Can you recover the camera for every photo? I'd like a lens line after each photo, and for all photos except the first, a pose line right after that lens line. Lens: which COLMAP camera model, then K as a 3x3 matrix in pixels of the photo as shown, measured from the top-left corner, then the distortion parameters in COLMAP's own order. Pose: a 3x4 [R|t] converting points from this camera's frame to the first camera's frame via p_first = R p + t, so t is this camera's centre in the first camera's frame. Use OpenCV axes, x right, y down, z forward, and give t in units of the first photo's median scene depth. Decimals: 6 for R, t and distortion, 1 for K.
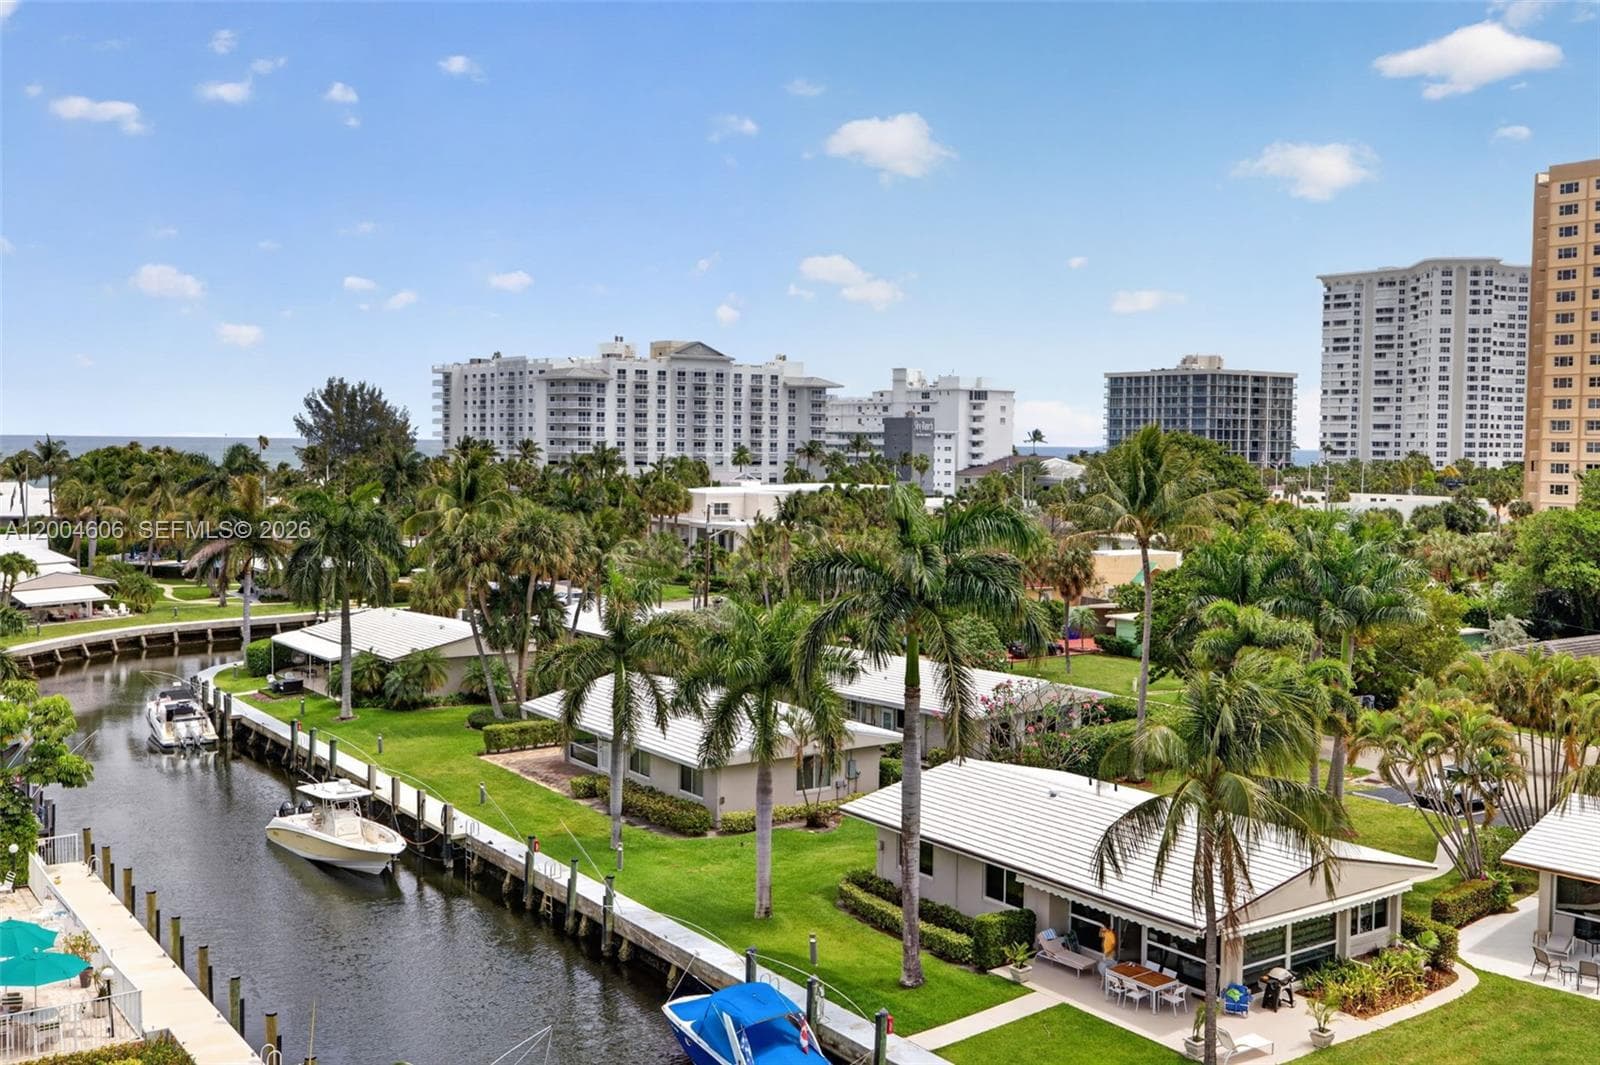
lens RADIAL K [[1546.3, 0, 795.9], [0, 1546.3, 523.1], [0, 0, 1]] dist [0.012023, 0.000000]
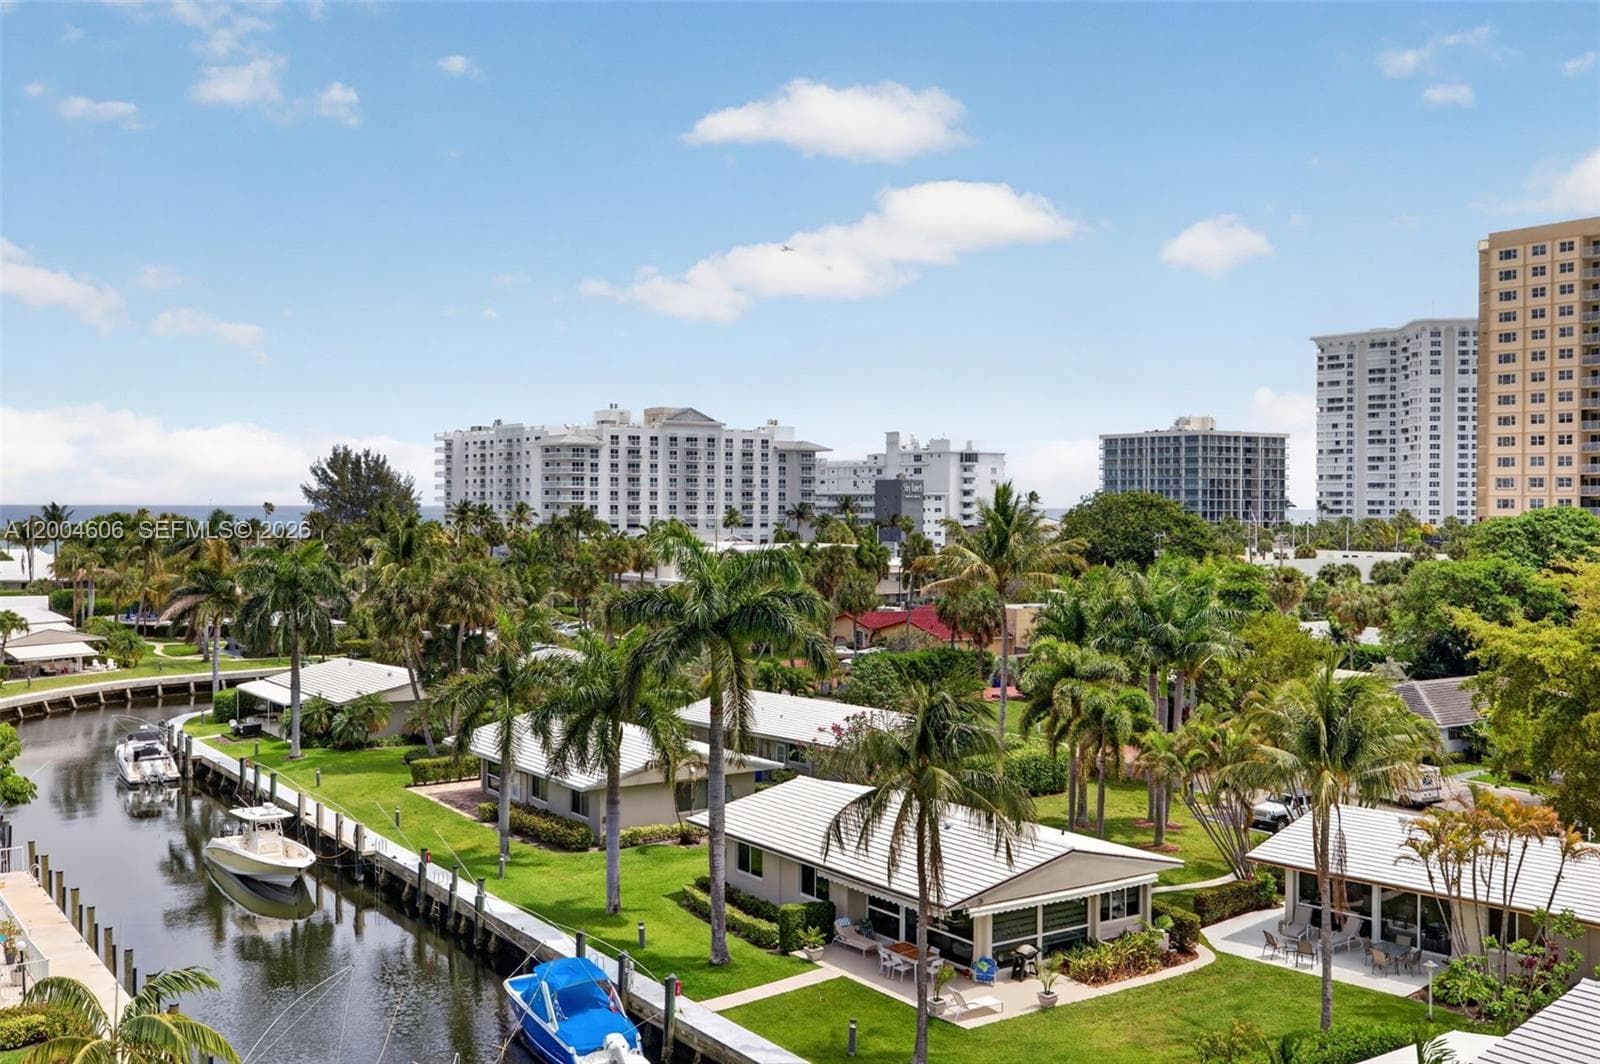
lens RADIAL K [[1546.3, 0, 793.5], [0, 1546.3, 529.0], [0, 0, 1]] dist [0.012023, 0.000000]
pose [[0.999831, -0.007090, -0.016983, 0.056065], [0.006450, 0.999277, -0.037465, 0.006021], [0.017236, 0.037349, 0.999154, -0.063134]]
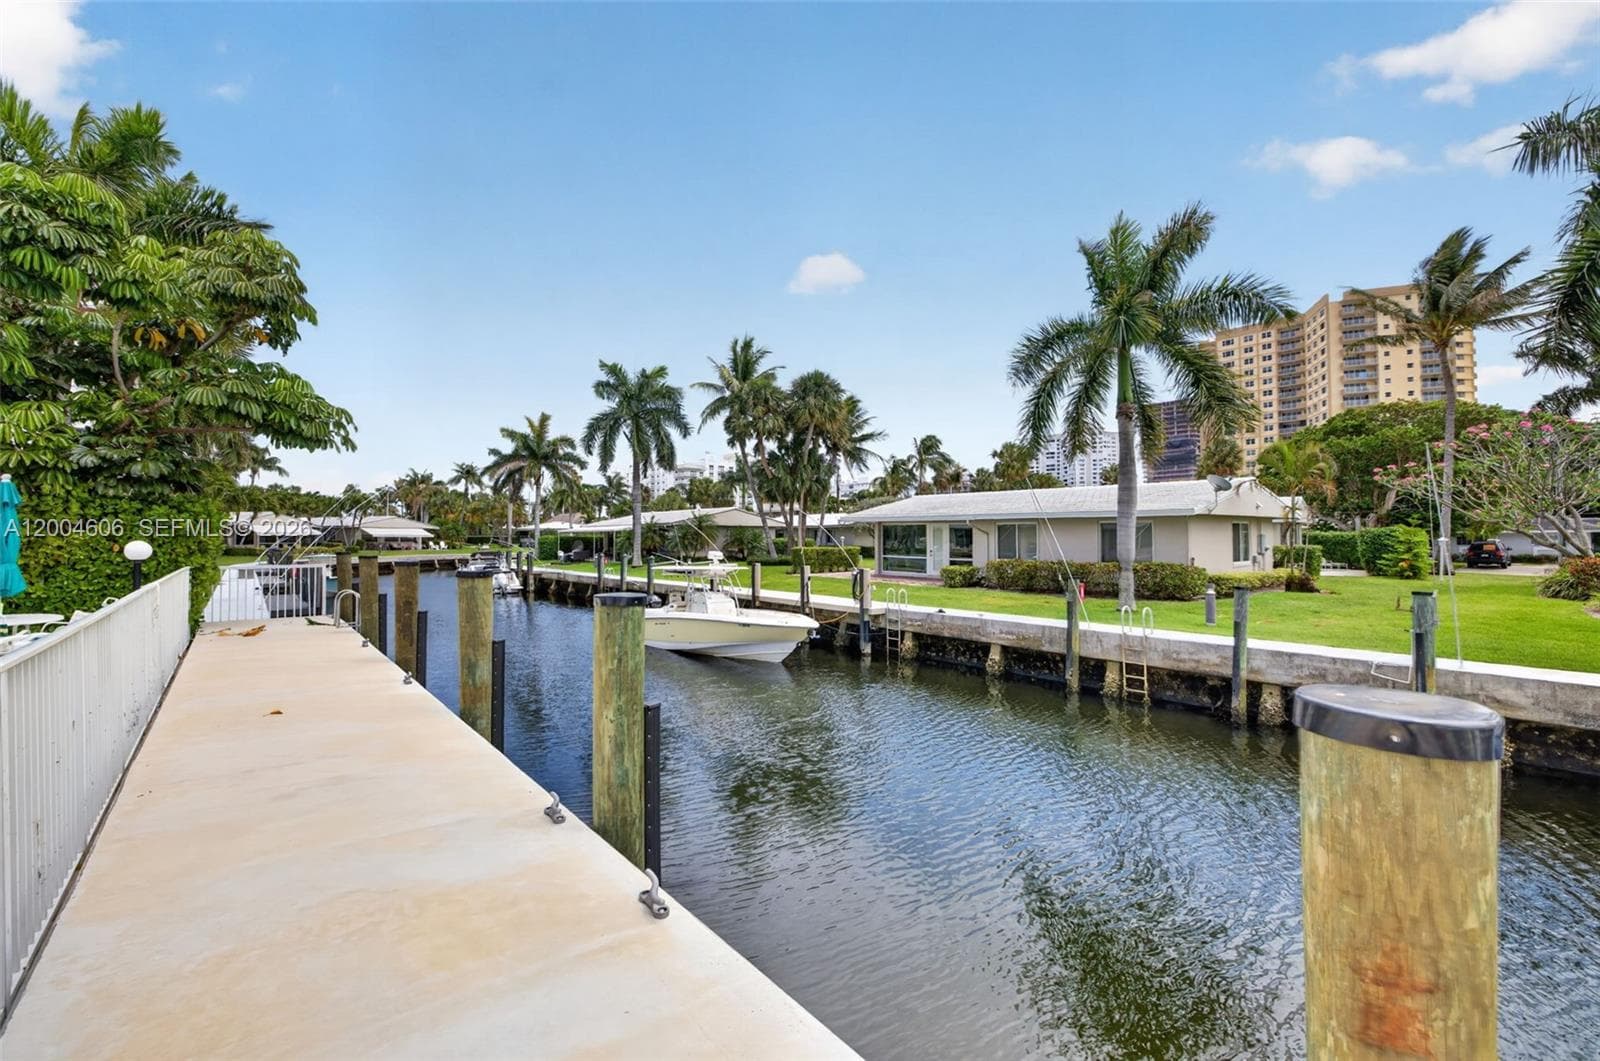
lens RADIAL K [[666.1, 0, 805.1], [0, 666.1, 524.9], [0, 0, 1]] dist [0.009473, -0.001570]
pose [[0.996597, -0.010453, 0.081757, -0.142834], [0.016460, 0.997185, -0.073151, 0.093357], [-0.080763, 0.074248, 0.993964, 0.340925]]
